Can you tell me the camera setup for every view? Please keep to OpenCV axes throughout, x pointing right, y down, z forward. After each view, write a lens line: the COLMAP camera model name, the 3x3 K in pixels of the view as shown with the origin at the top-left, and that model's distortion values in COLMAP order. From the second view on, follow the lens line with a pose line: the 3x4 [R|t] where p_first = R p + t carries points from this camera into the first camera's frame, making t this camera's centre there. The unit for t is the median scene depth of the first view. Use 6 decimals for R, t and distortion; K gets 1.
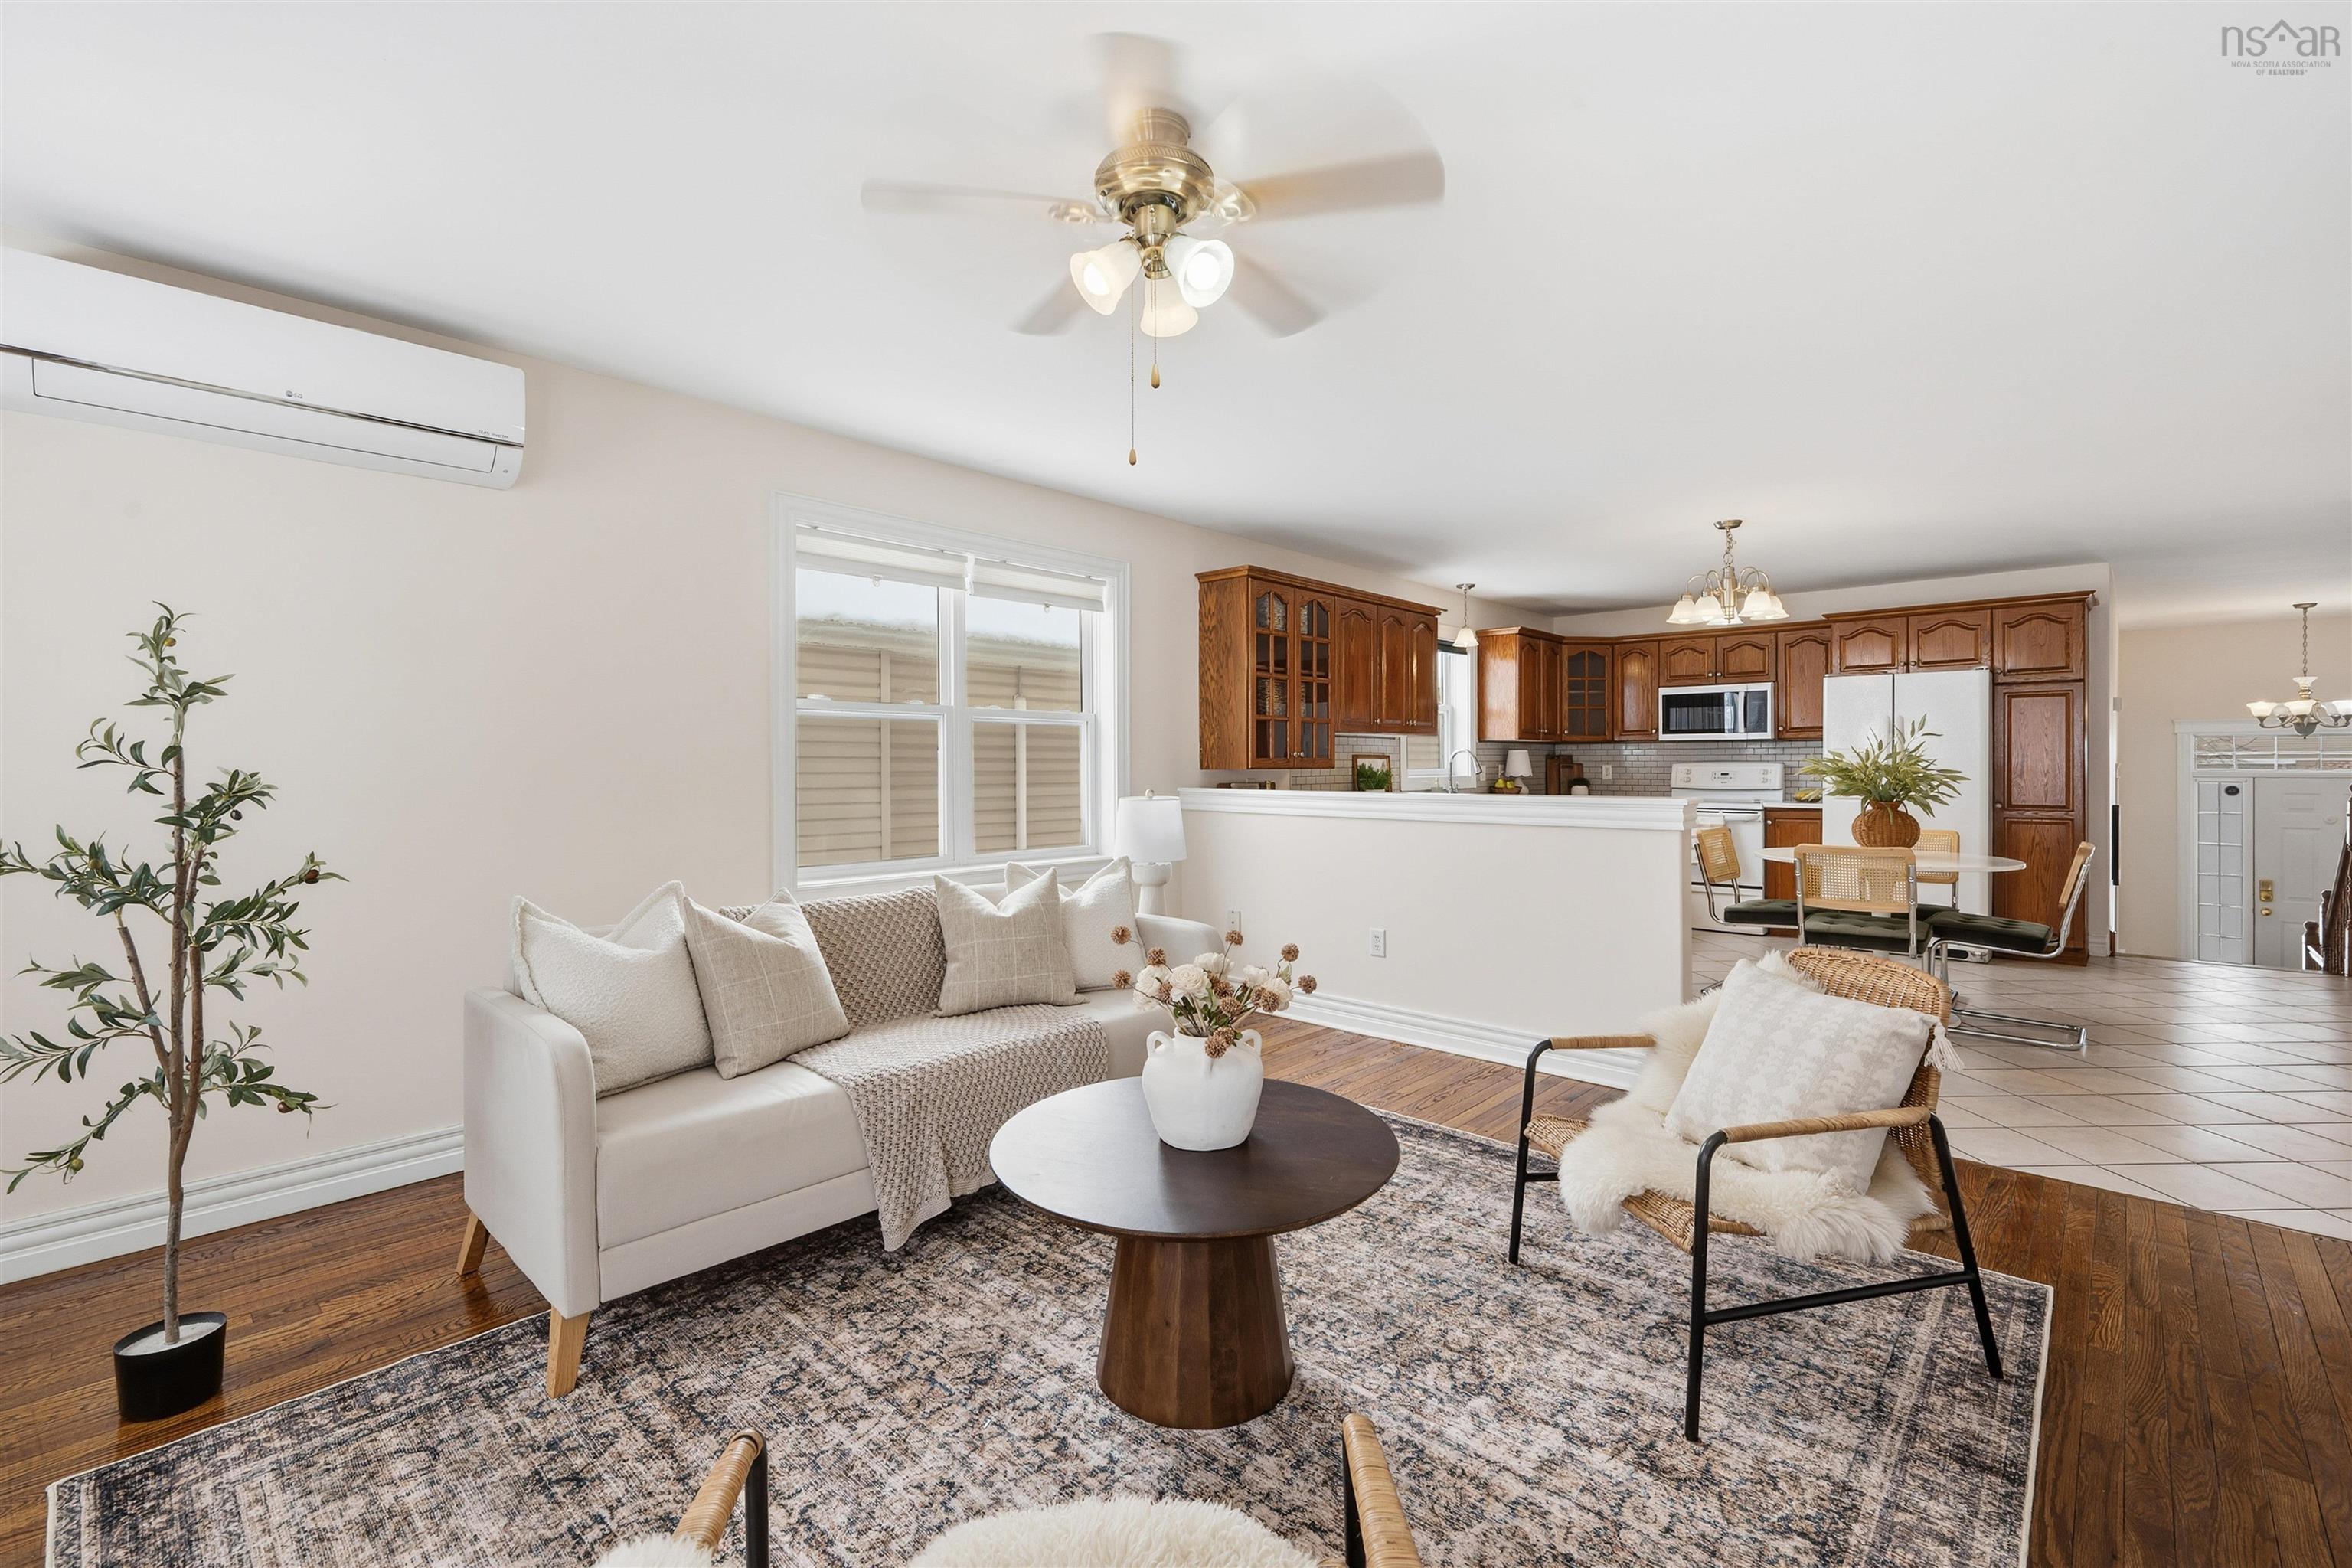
lens RADIAL K [[1016.9, 0, 1171.2], [0, 1016.9, 769.4], [0, 0, 1]] dist [0.000498, 0.000152]
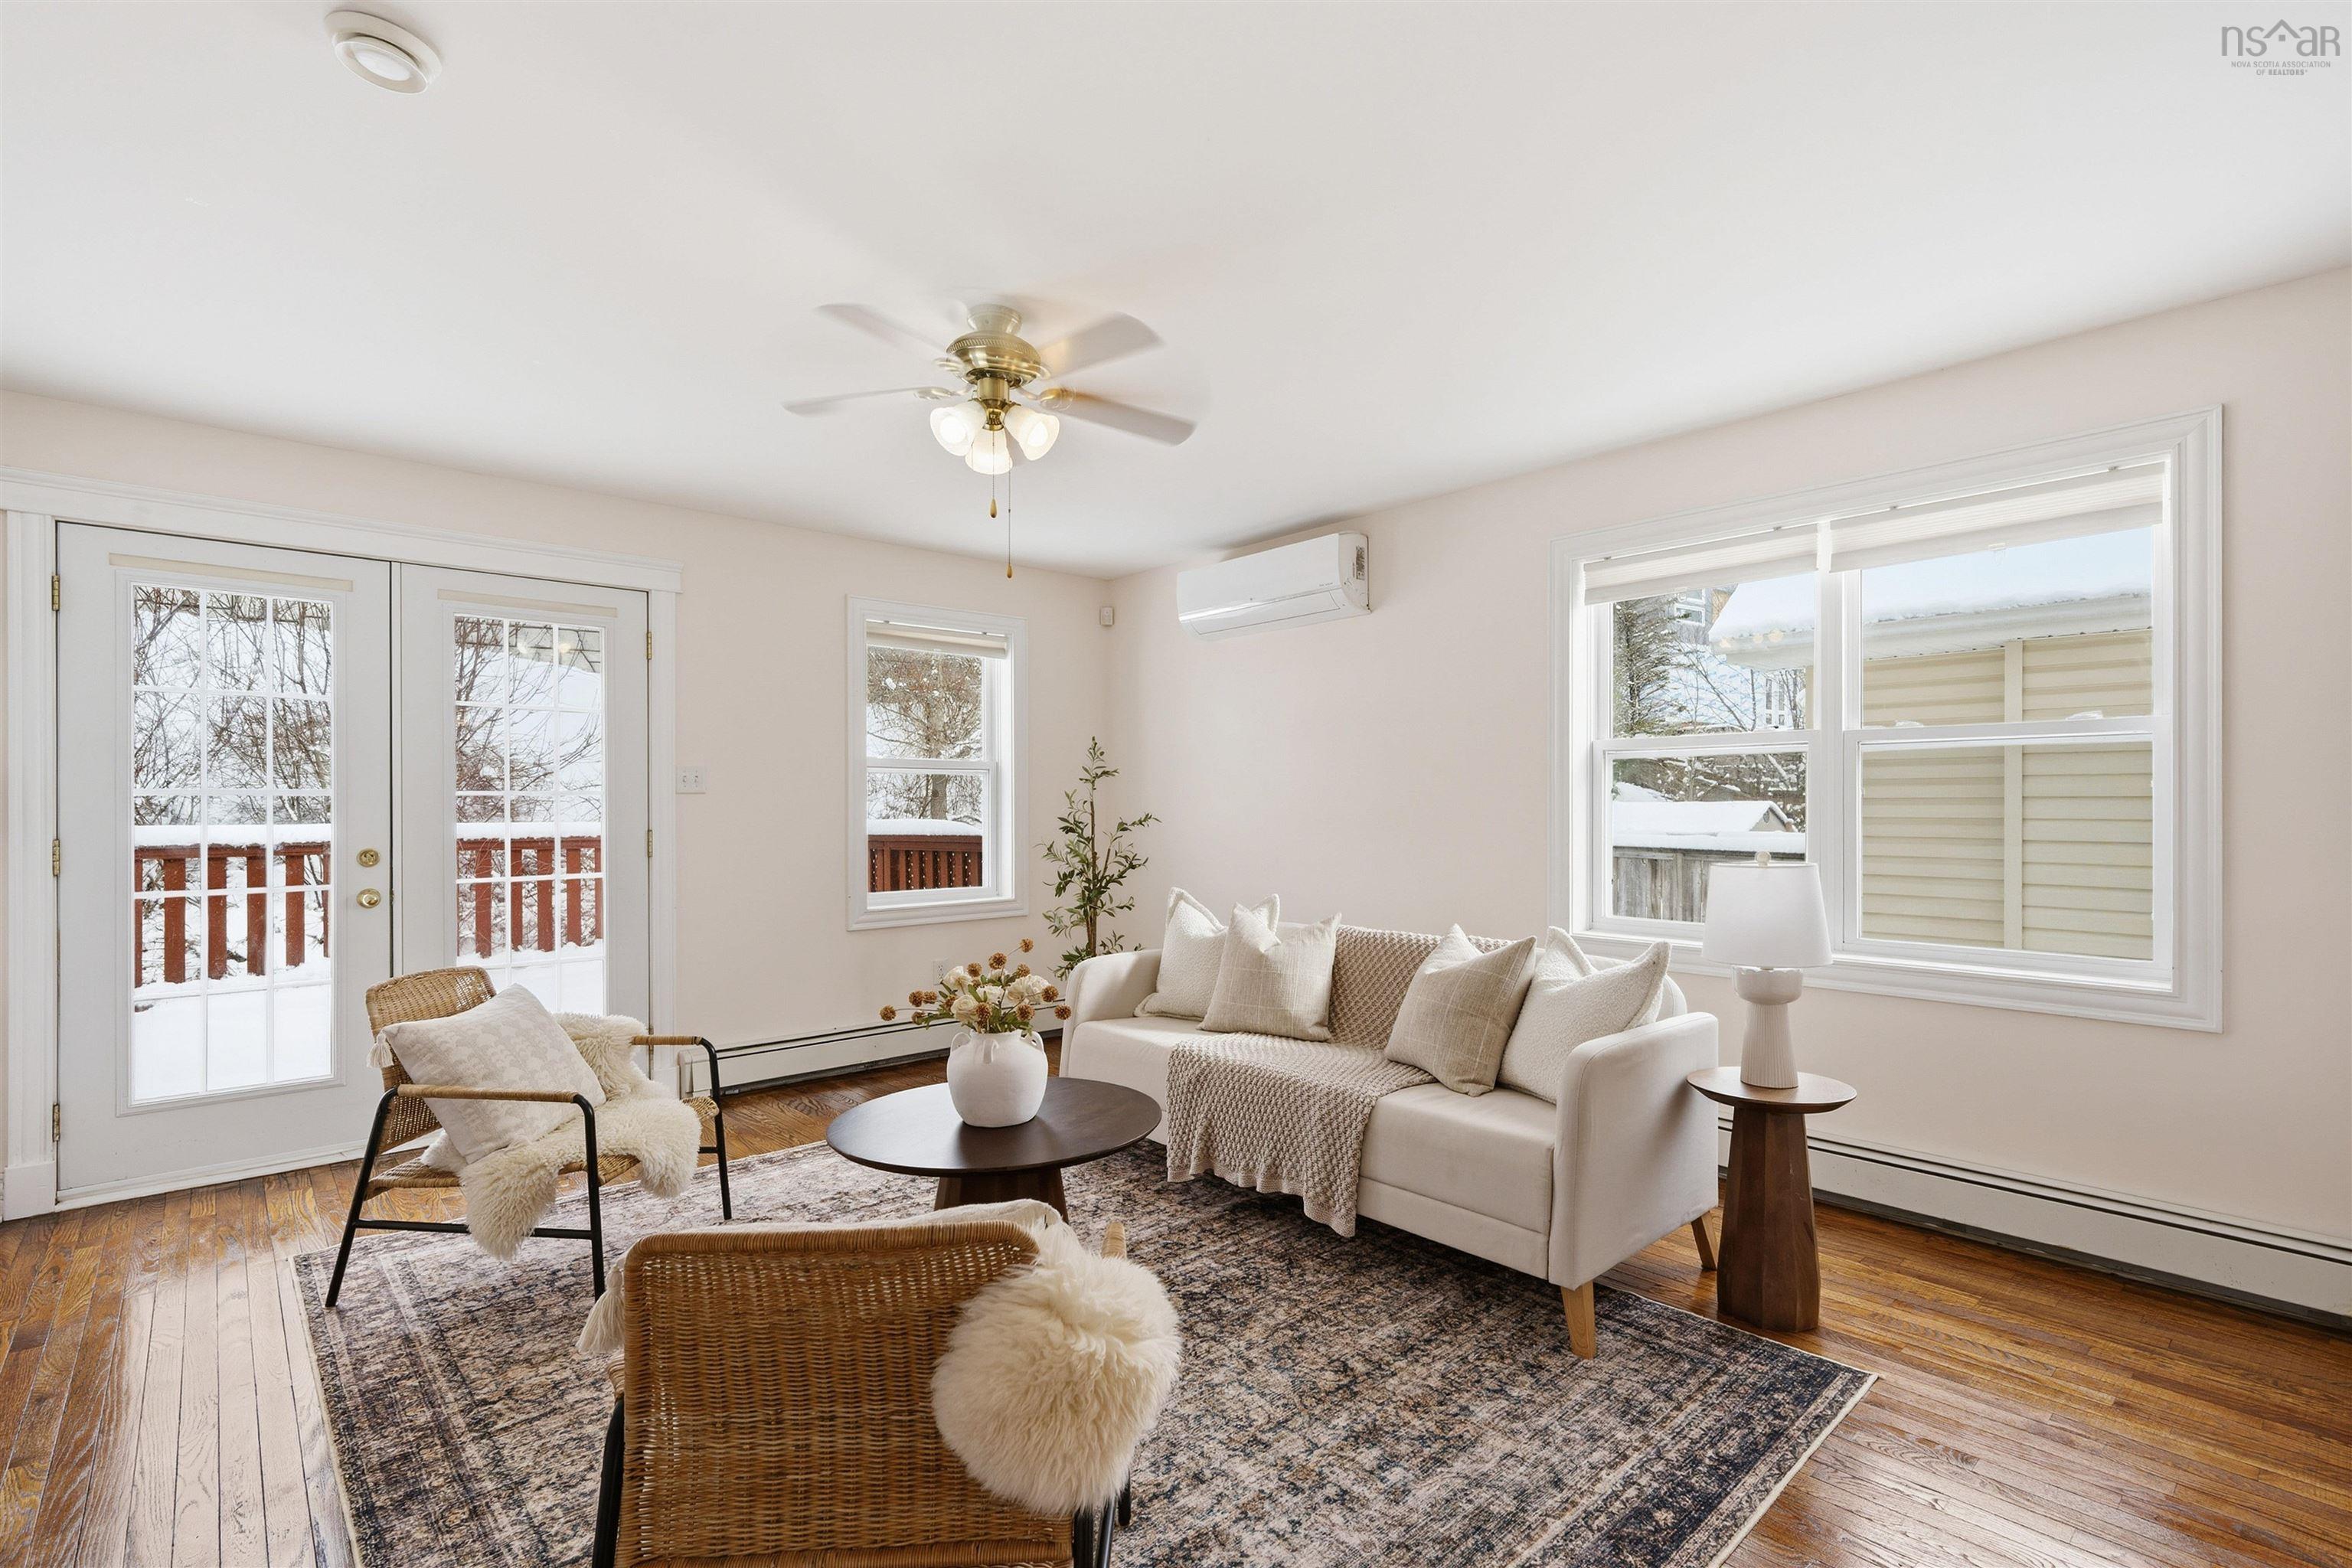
lens RADIAL K [[1078.5, 0, 1190.7], [0, 1078.5, 815.3], [0, 0, 1]] dist [0.000055, 0.001992]
pose [[-0.076914, 0.008284, -0.997003, 0.811232], [-0.006490, 0.999940, 0.008810, -0.007593], [0.997017, 0.007148, -0.076856, 0.832592]]
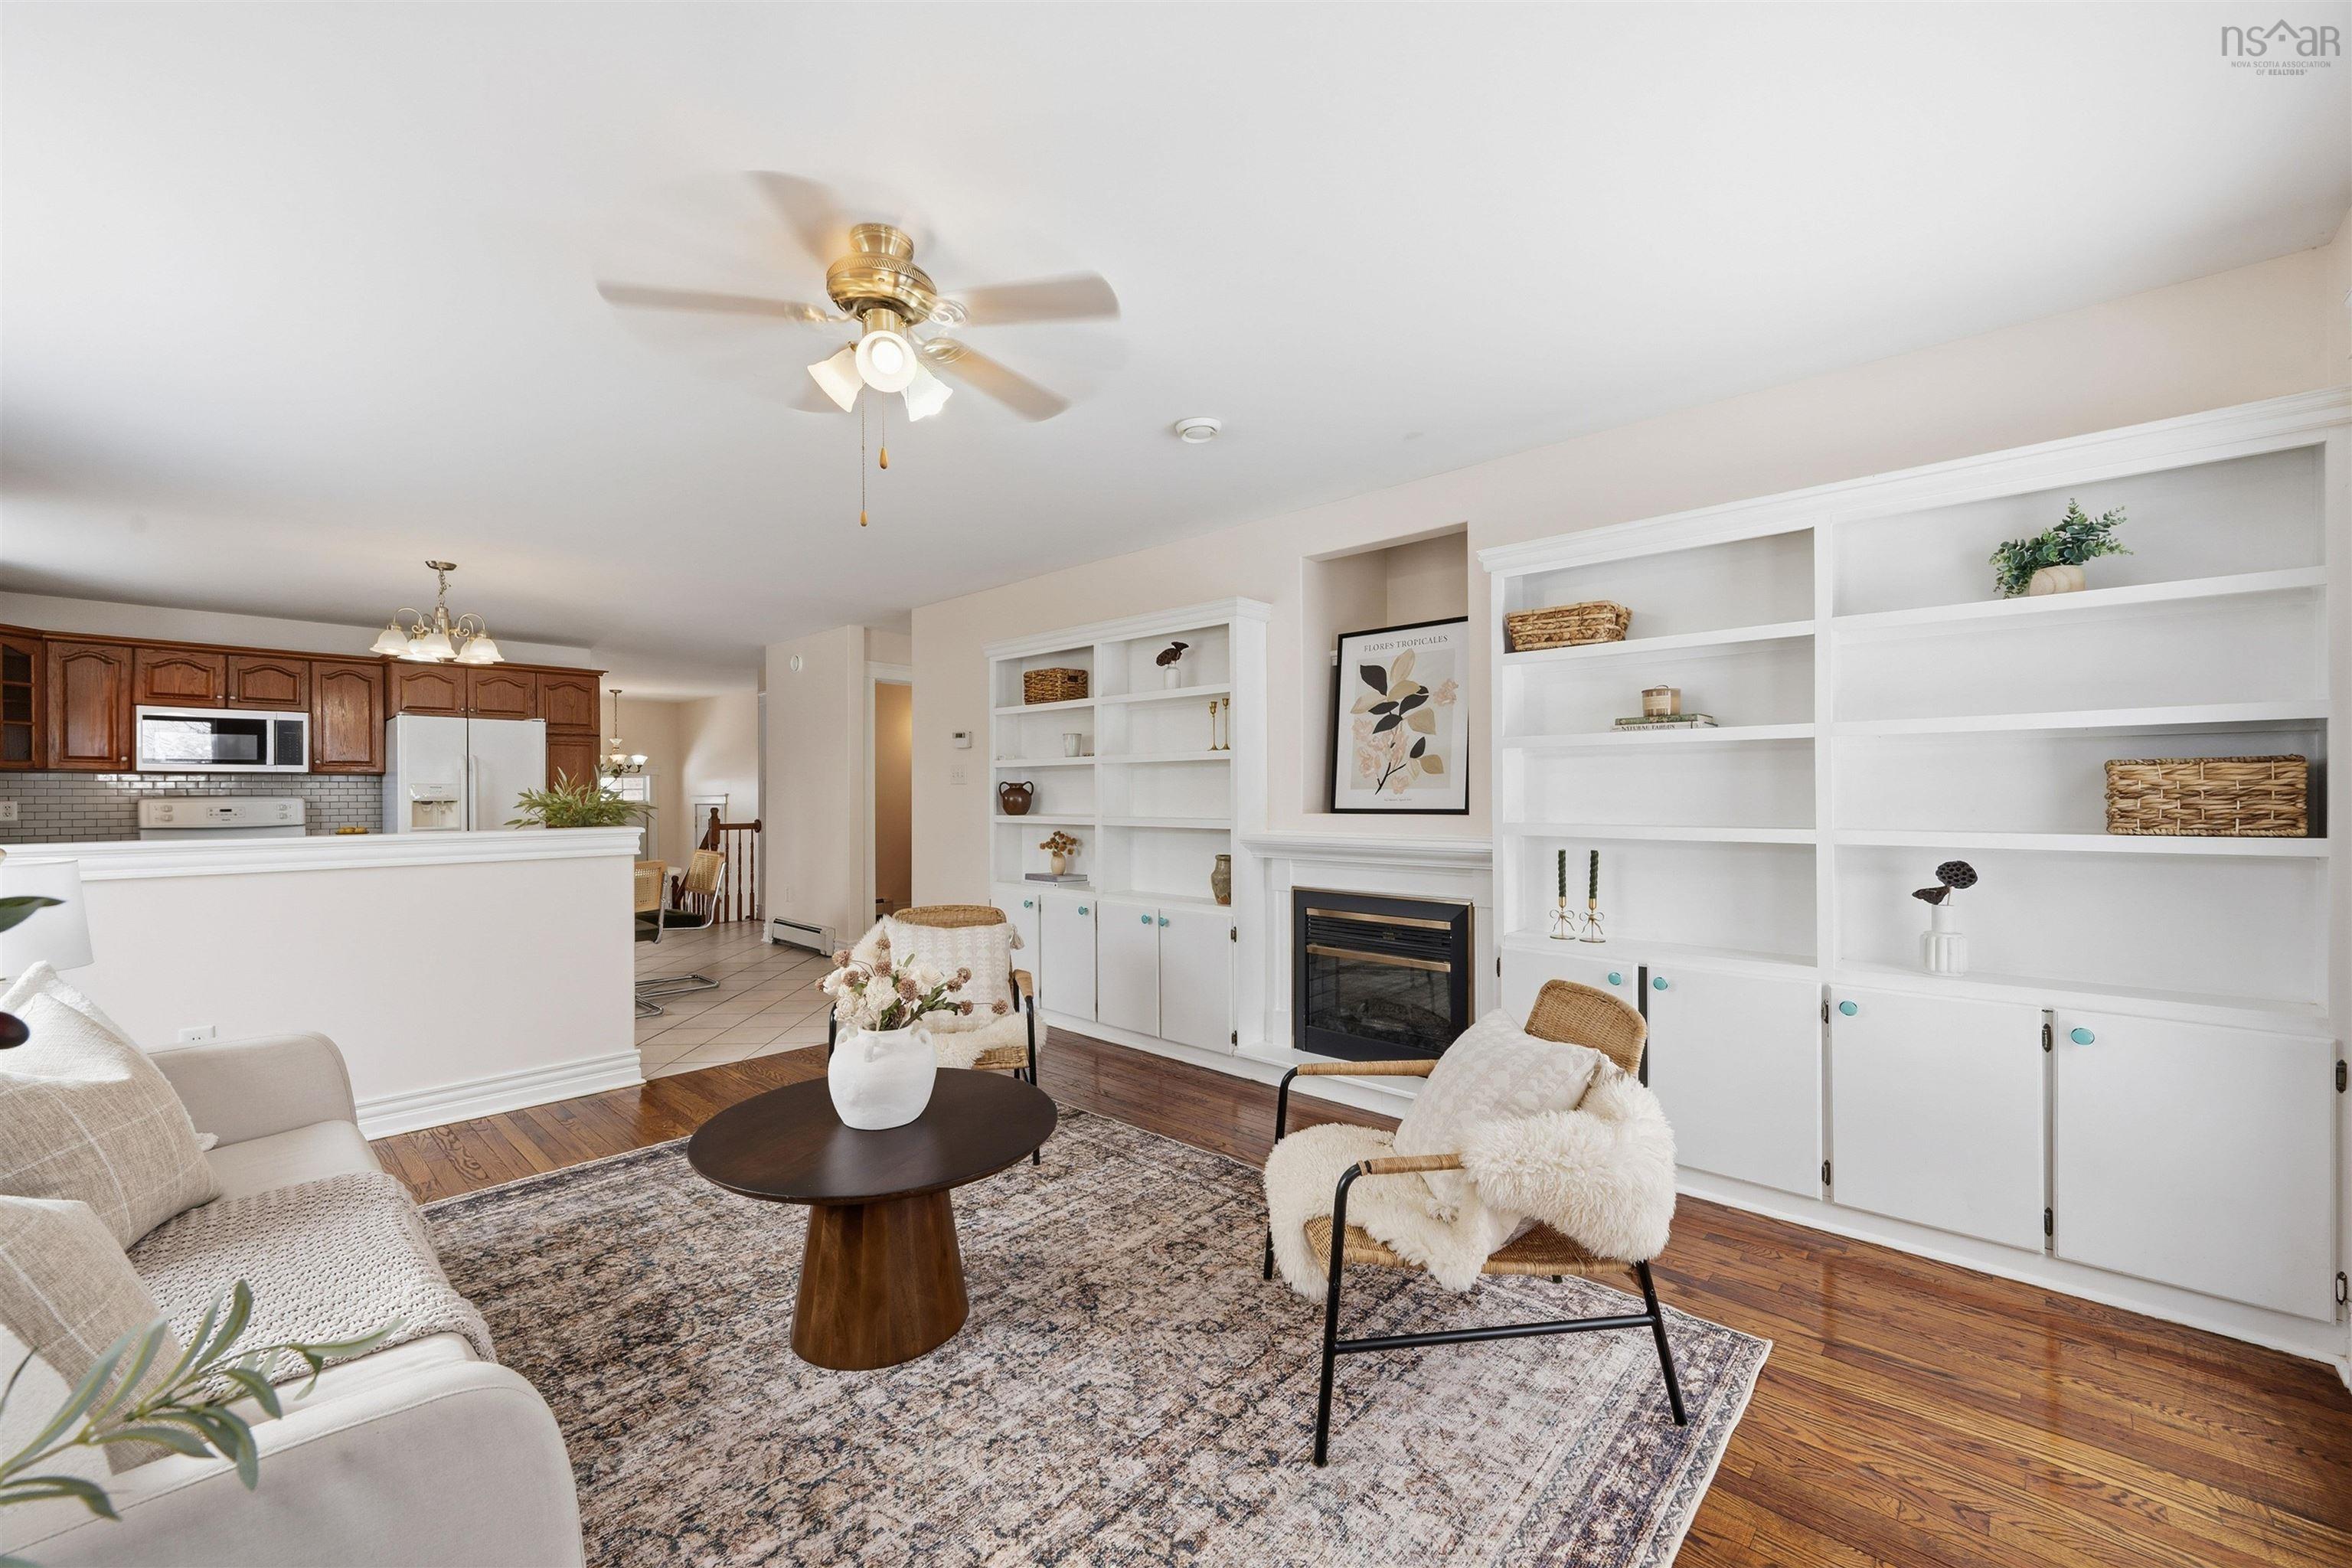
lens RADIAL K [[935.3, 0, 1191.1], [0, 935.3, 795.9], [0, 0, 1]] dist [-0.002882, 0.000301]
pose [[-0.016862, -0.003765, 0.999851, -0.655231], [0.011192, 0.999930, 0.003955, -0.004628], [-0.999795, 0.011257, -0.016818, 0.415711]]
